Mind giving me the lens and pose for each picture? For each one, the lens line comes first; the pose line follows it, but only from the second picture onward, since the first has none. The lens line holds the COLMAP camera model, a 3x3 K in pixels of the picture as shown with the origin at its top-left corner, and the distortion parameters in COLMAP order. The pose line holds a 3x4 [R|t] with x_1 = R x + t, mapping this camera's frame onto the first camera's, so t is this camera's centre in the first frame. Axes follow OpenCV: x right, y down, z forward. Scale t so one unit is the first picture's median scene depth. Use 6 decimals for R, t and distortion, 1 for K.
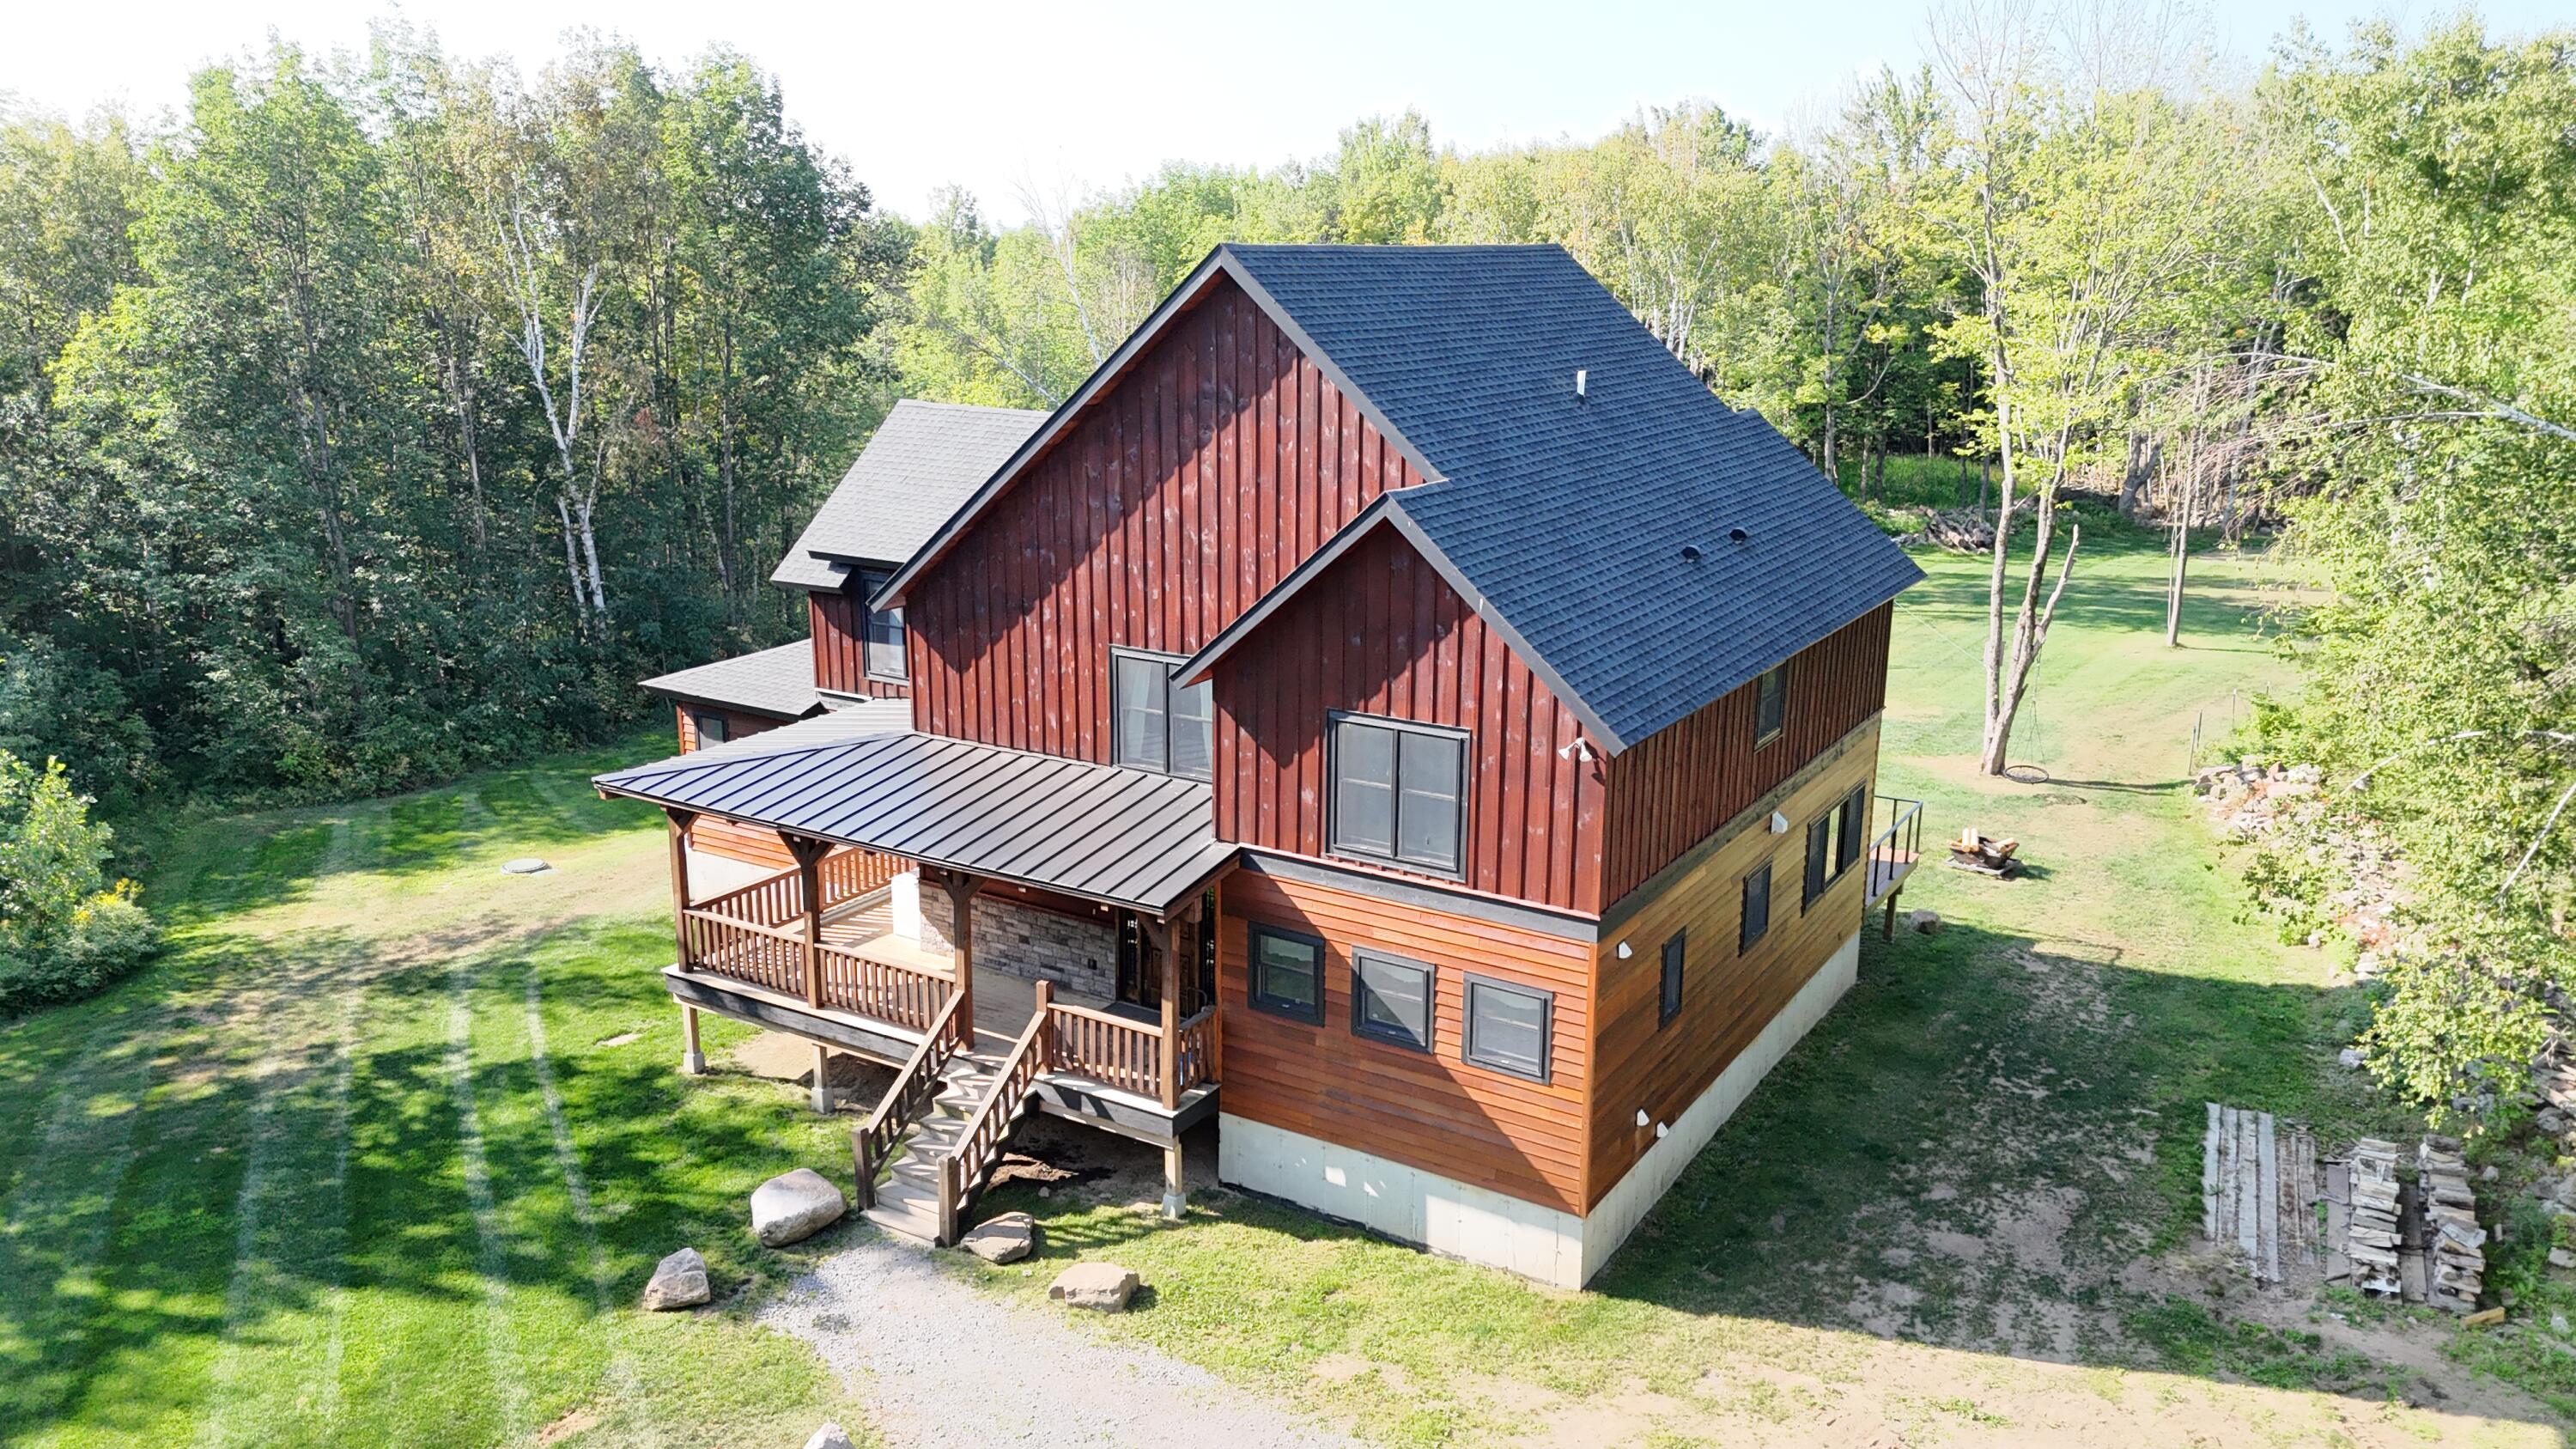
lens RADIAL K [[1895.0, 0, 1295.4], [0, 1895.0, 726.1], [0, 0, 1]] dist [0.077806, -0.089396]
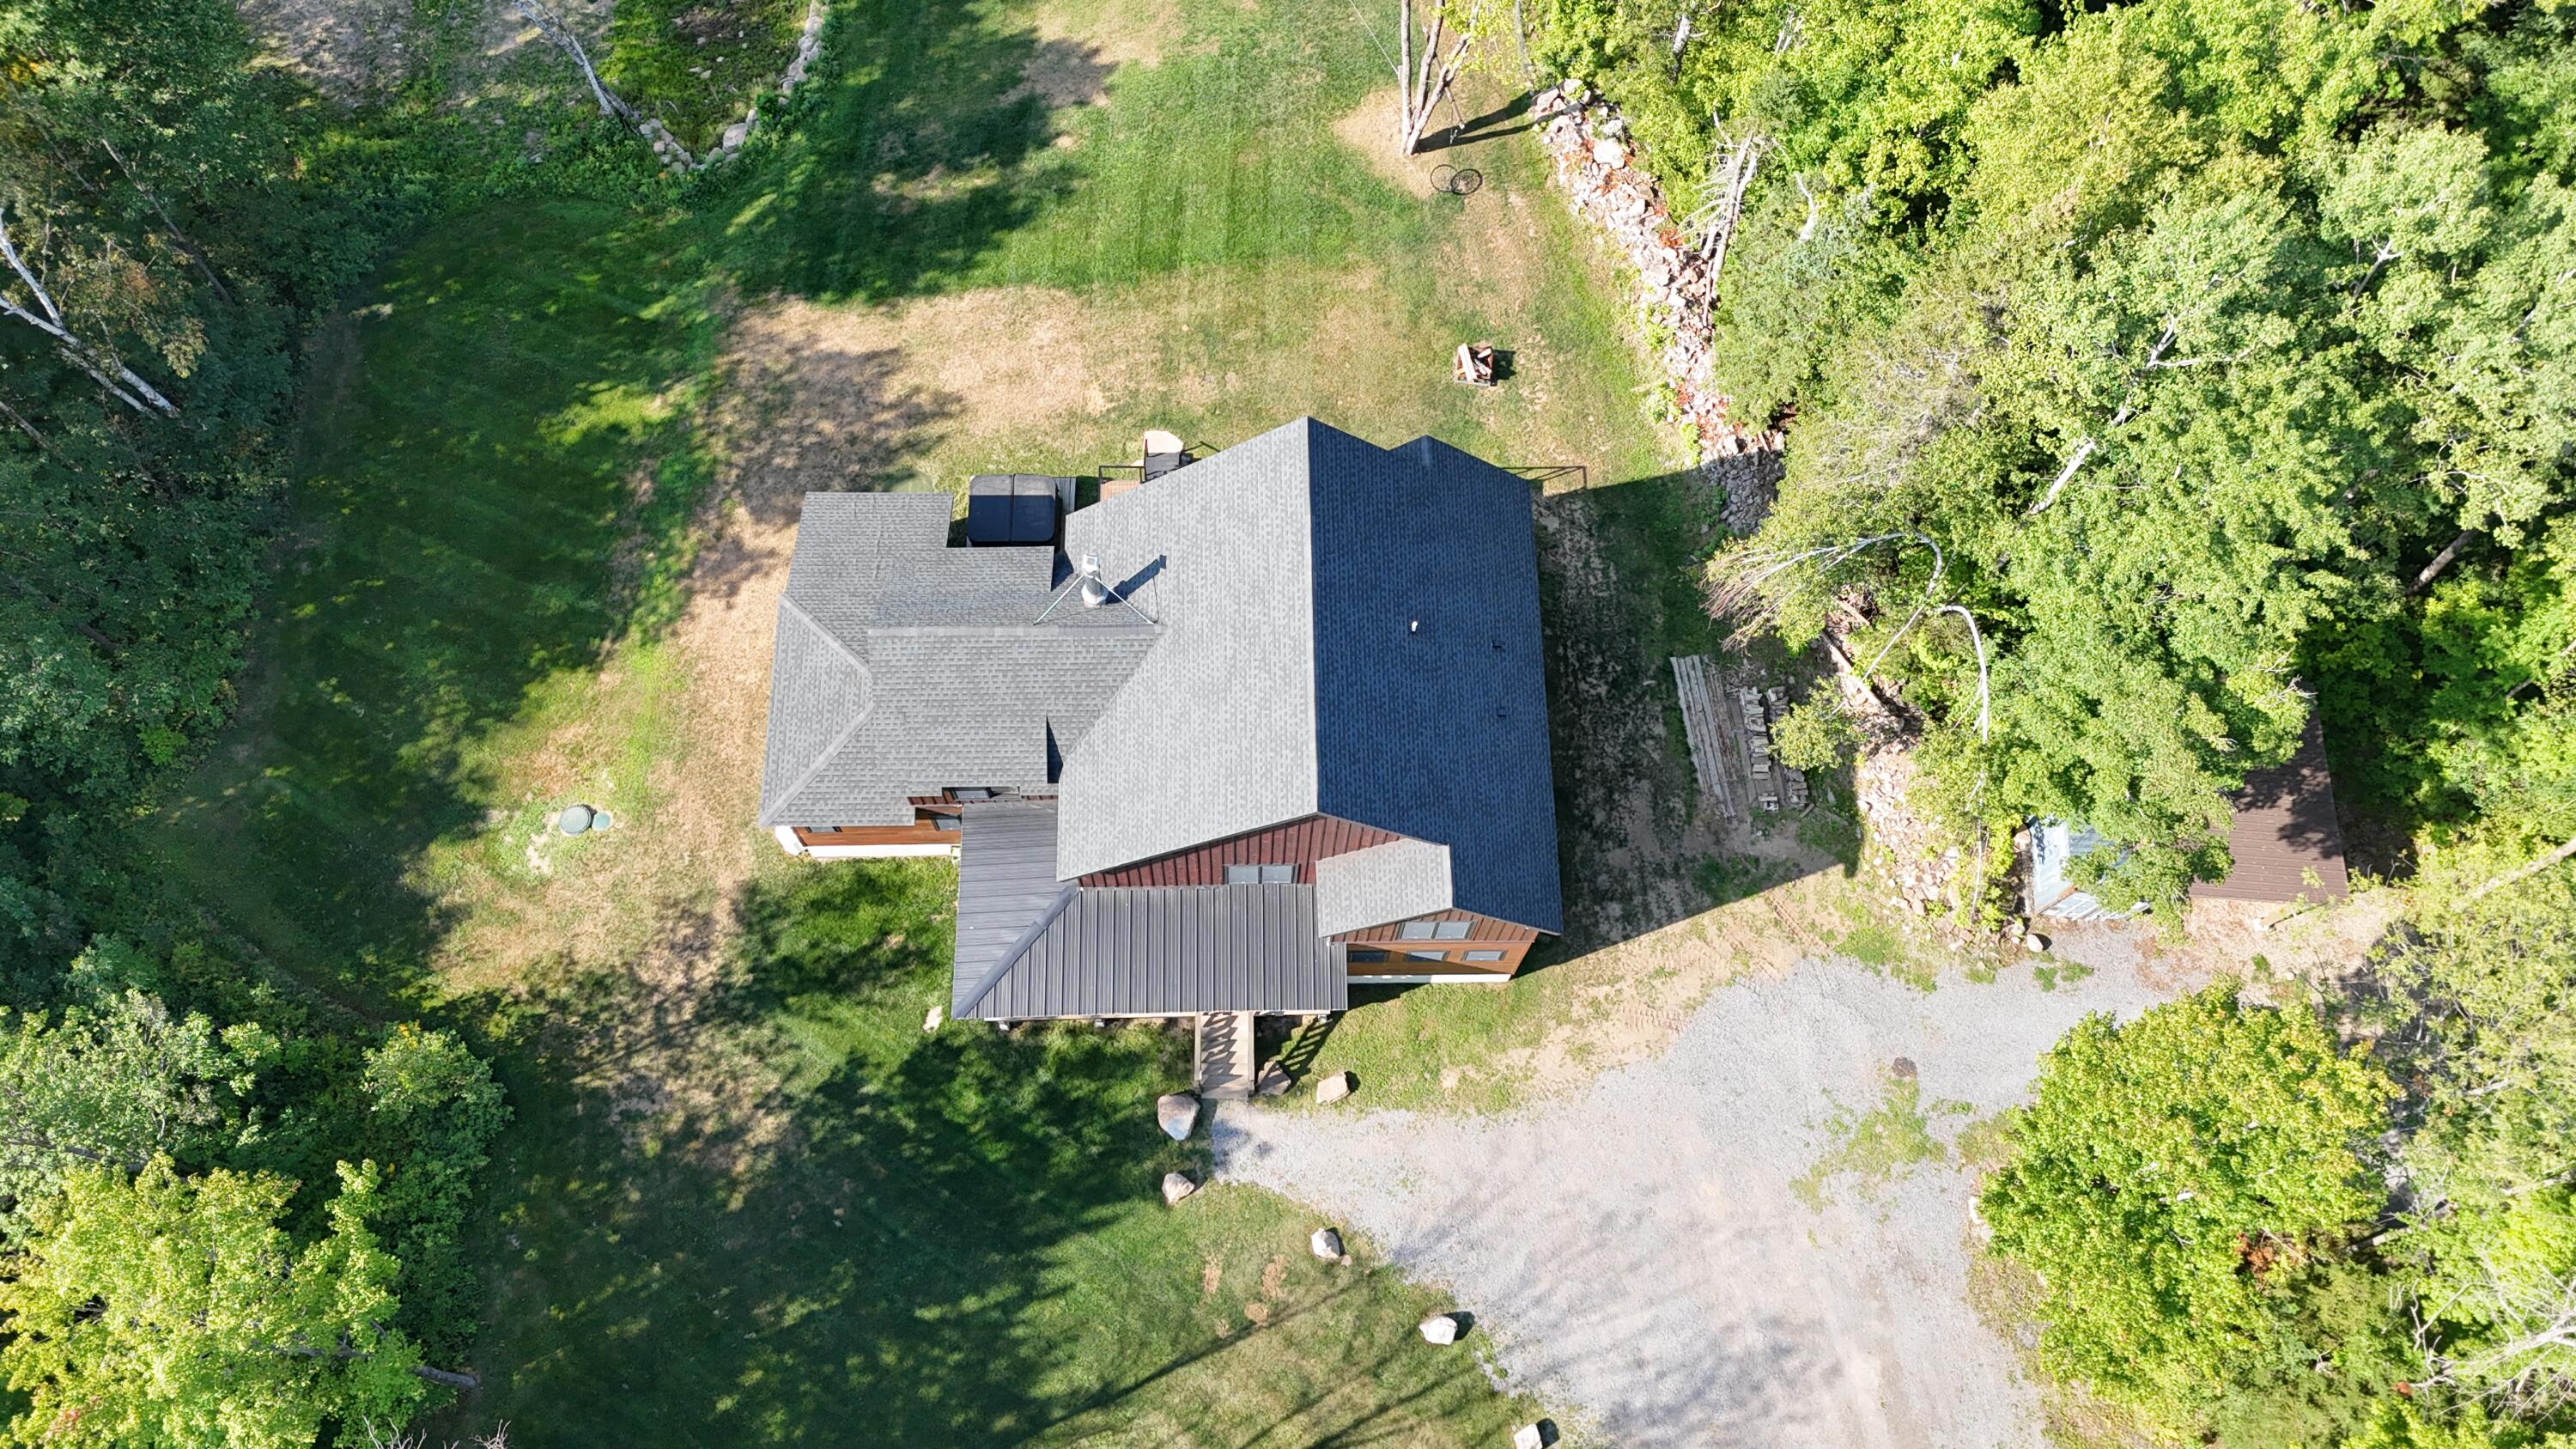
lens RADIAL K [[1895.0, 0, 1259.9], [0, 1895.0, 730.8], [0, 0, 1]] dist [0.077806, -0.089396]
pose [[0.845362, -0.497712, 0.194027, -0.382876], [0.127170, 0.540275, 0.831823, -1.732794], [-0.518836, -0.678517, 0.520022, 0.127284]]
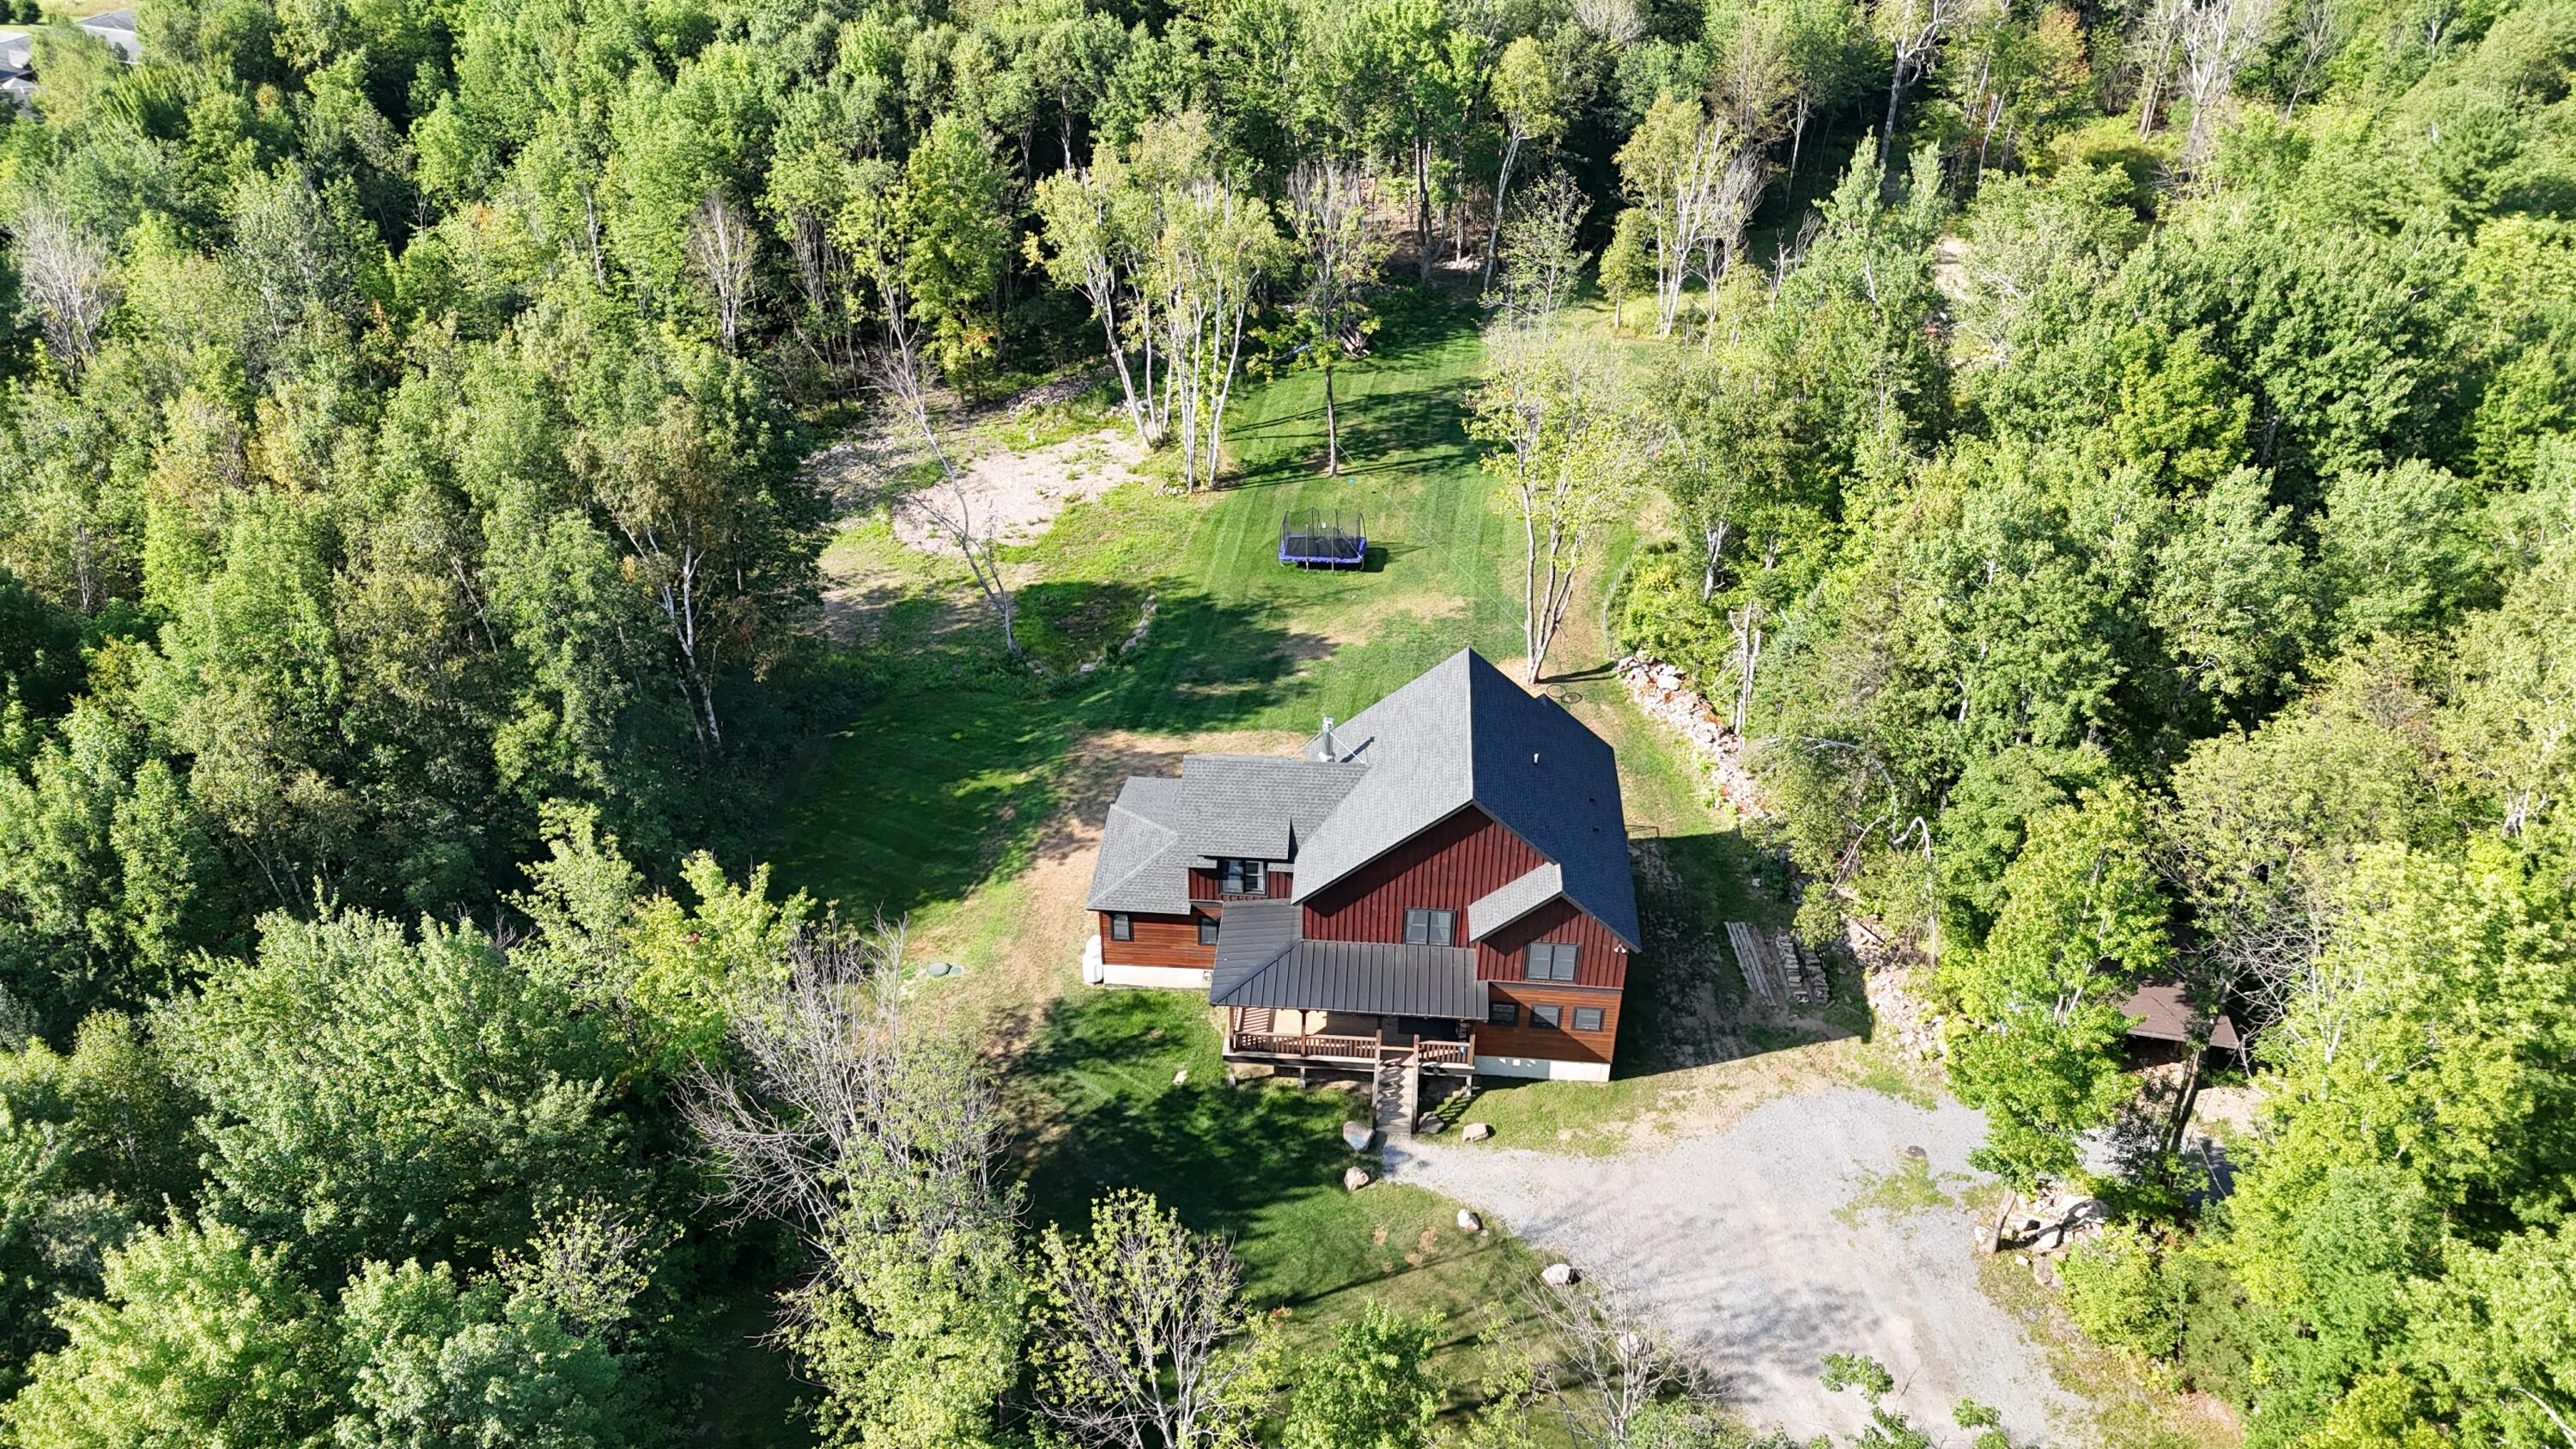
lens RADIAL K [[1895.0, 0, 1249.1], [0, 1895.0, 715.6], [0, 0, 1]] dist [0.077806, -0.089396]
pose [[0.892819, -0.258028, 0.369181, -1.290961], [0.119520, 0.925985, 0.358144, -1.364187], [-0.434268, -0.275633, 0.857577, -1.198027]]
